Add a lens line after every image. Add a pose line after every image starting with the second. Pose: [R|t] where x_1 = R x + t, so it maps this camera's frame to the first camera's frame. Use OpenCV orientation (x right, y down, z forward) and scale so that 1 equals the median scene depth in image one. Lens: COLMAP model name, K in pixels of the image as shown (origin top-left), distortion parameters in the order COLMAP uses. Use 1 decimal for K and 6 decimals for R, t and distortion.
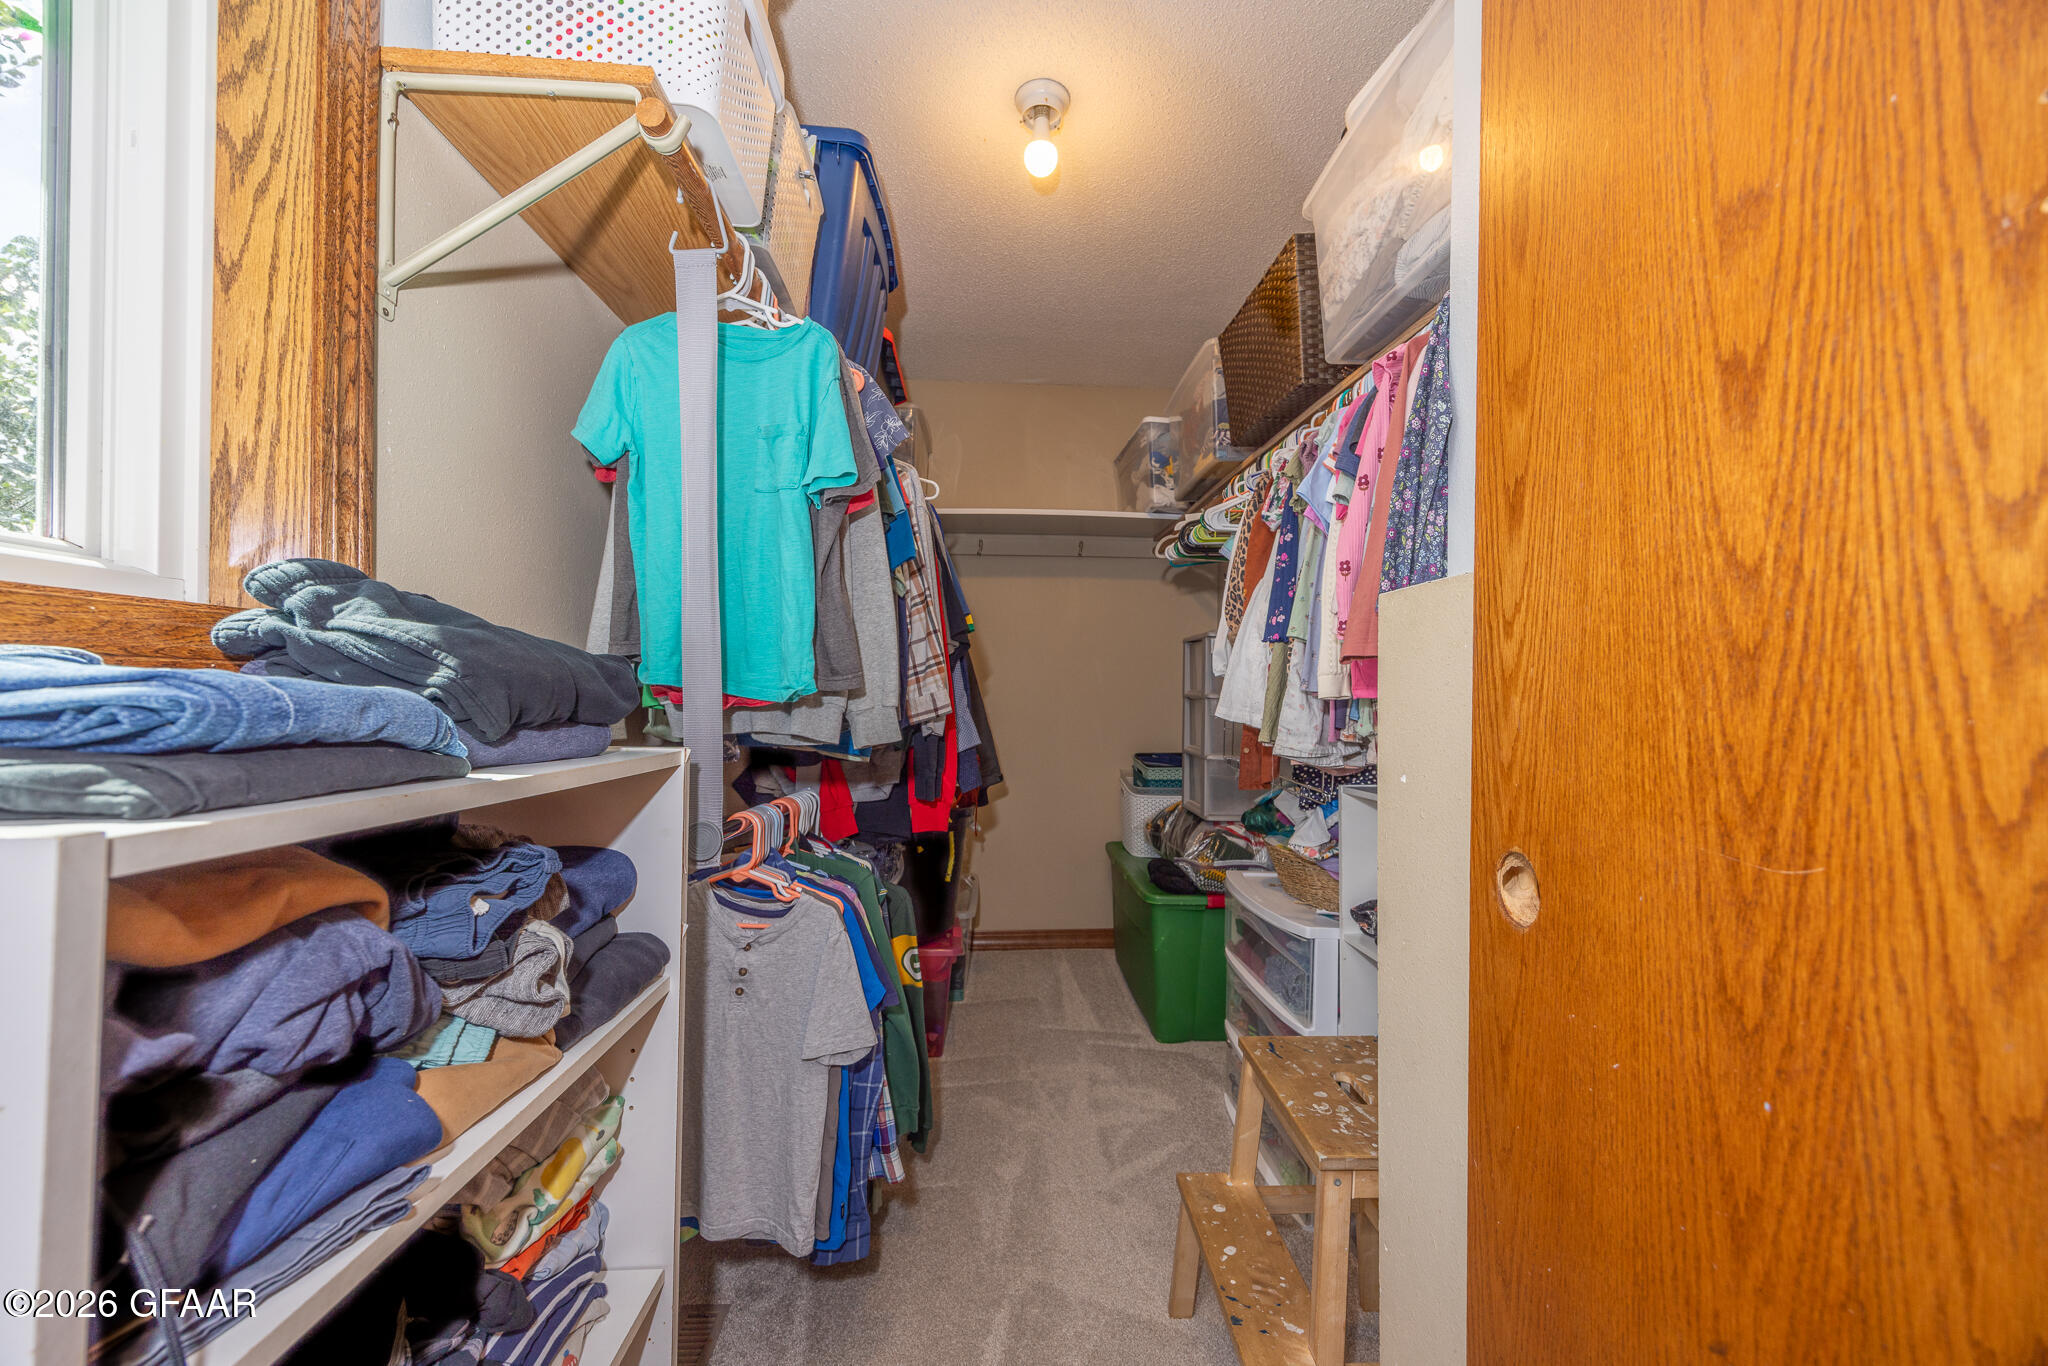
lens RADIAL K [[788.7, 0, 1026.0], [0, 788.7, 689.2], [0, 0, 1]] dist [0.000795, 0.000149]
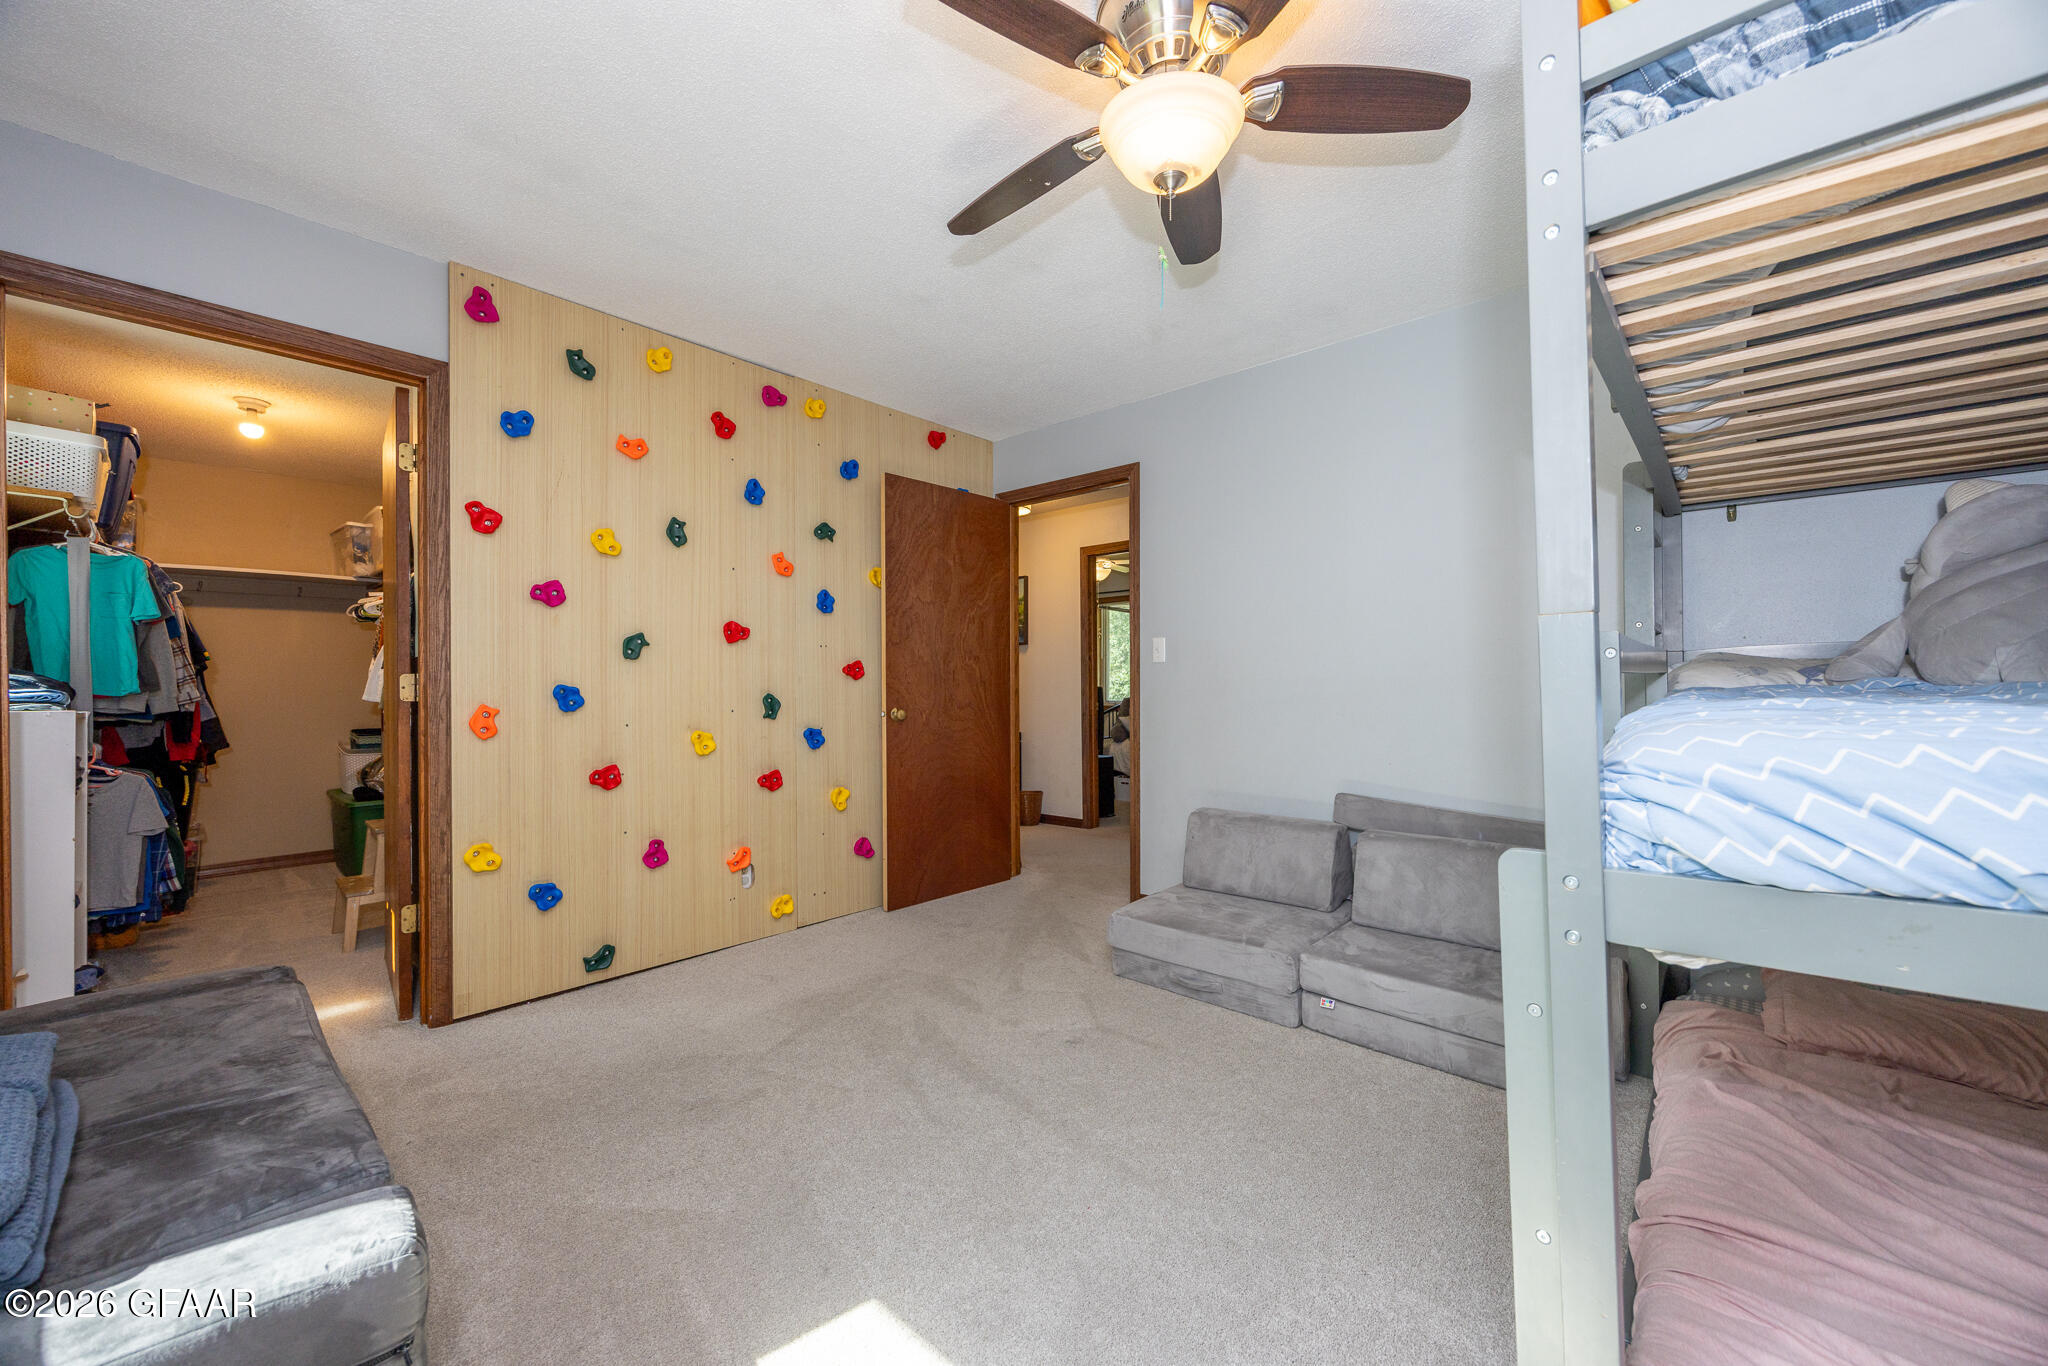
lens RADIAL K [[788.7, 0, 1033.4], [0, 788.7, 688.5], [0, 0, 1]] dist [0.000795, 0.000149]
pose [[0.712121, -0.015271, 0.701891, 0.009970], [0.007575, 0.999872, 0.014069, -0.011497], [-0.702016, -0.004702, 0.712146, -1.363105]]
